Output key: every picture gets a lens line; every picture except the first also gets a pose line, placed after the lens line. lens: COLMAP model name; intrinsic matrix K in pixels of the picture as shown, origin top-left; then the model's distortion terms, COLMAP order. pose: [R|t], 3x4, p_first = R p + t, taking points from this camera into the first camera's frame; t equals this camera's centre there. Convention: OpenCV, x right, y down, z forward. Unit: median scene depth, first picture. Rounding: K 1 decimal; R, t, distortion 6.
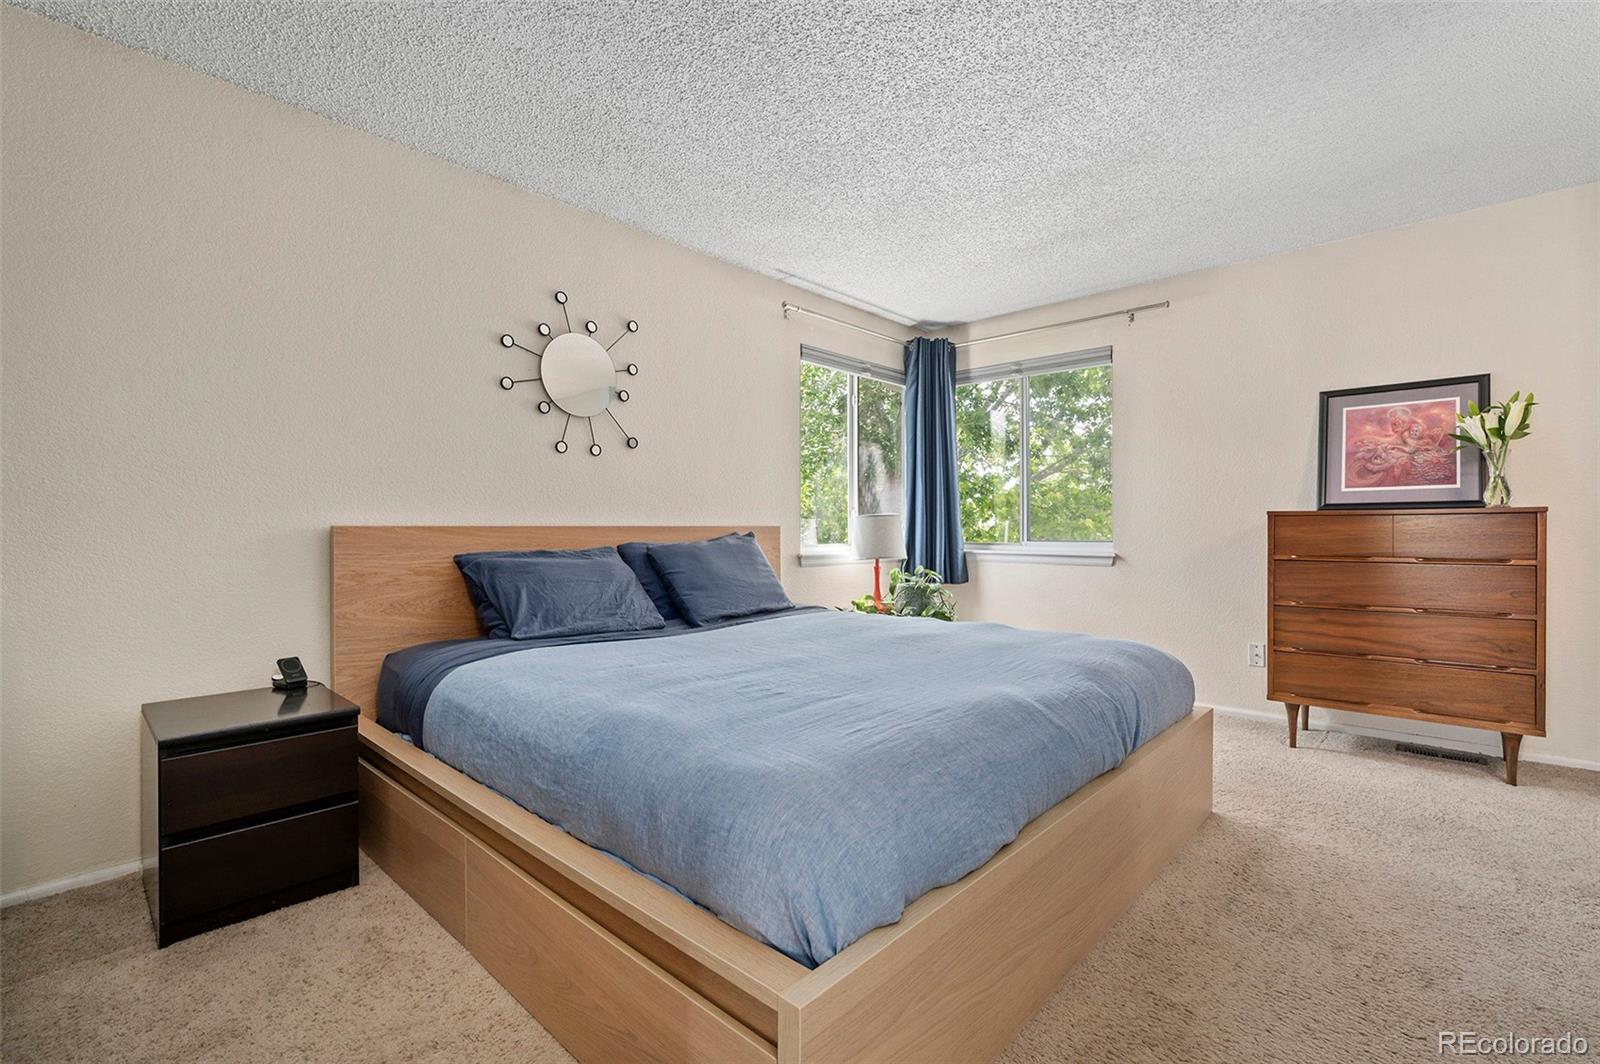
lens RADIAL K [[718.7, 0, 805.2], [0, 718.7, 533.6], [0, 0, 1]] dist [0.003776, 0.000231]
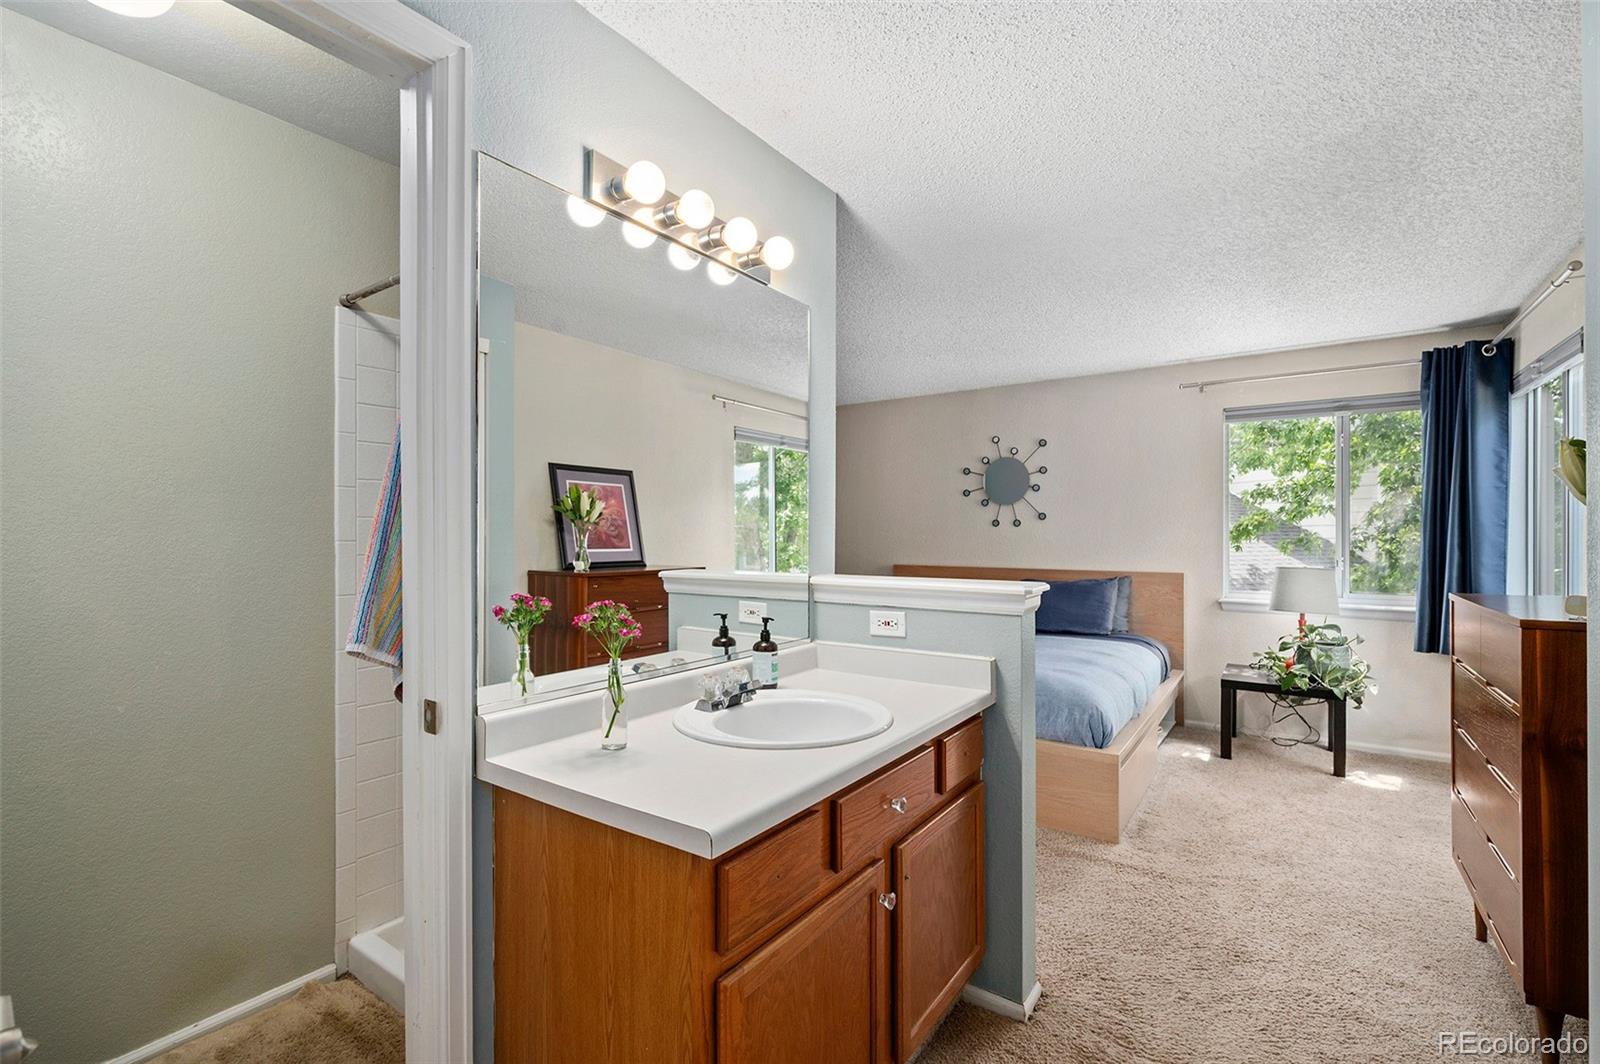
lens RADIAL K [[718.7, 0, 796.9], [0, 718.7, 539.3], [0, 0, 1]] dist [0.003776, 0.000231]
pose [[0.142841, 0.007692, -0.989716, 1.212512], [-0.014546, 0.999878, 0.005671, -0.074367], [0.989639, 0.013587, 0.142935, 0.232988]]
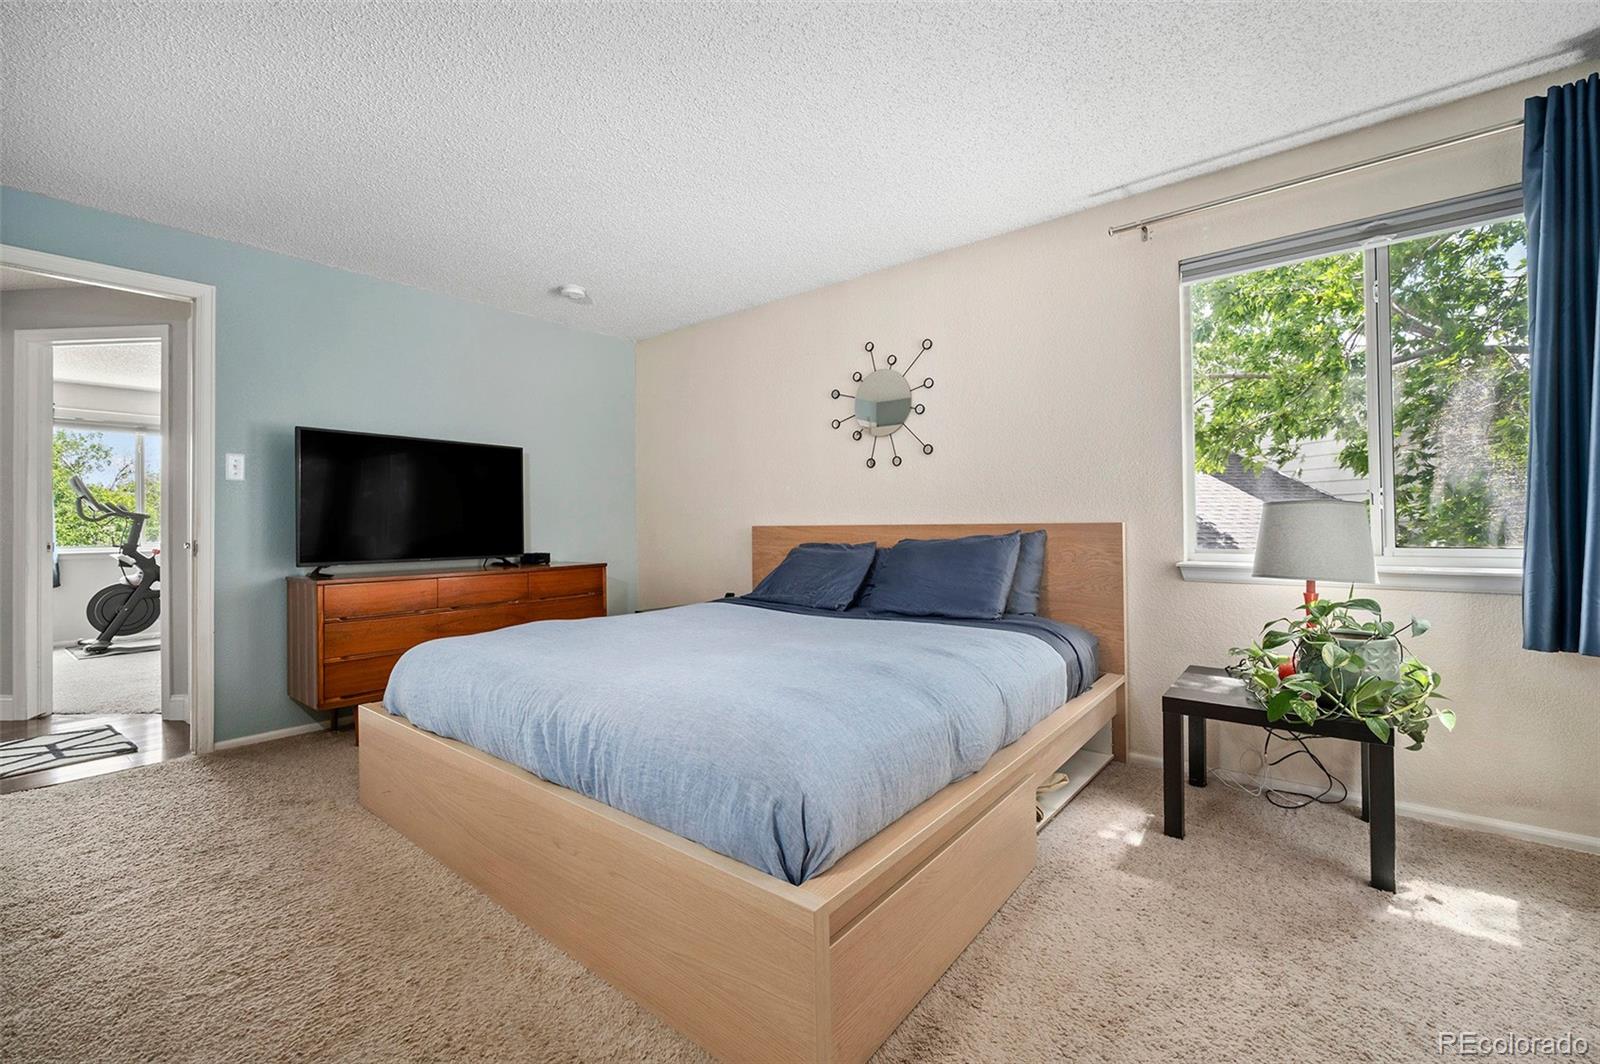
lens RADIAL K [[658.1, 0, 813.6], [0, 658.1, 523.8], [0, 0, 1]] dist [0.000295, -0.000198]
pose [[0.075984, -0.006980, -0.997085, 0.729869], [-0.004597, 0.999962, -0.007351, -0.003324], [0.997098, 0.005143, 0.075949, 0.726680]]
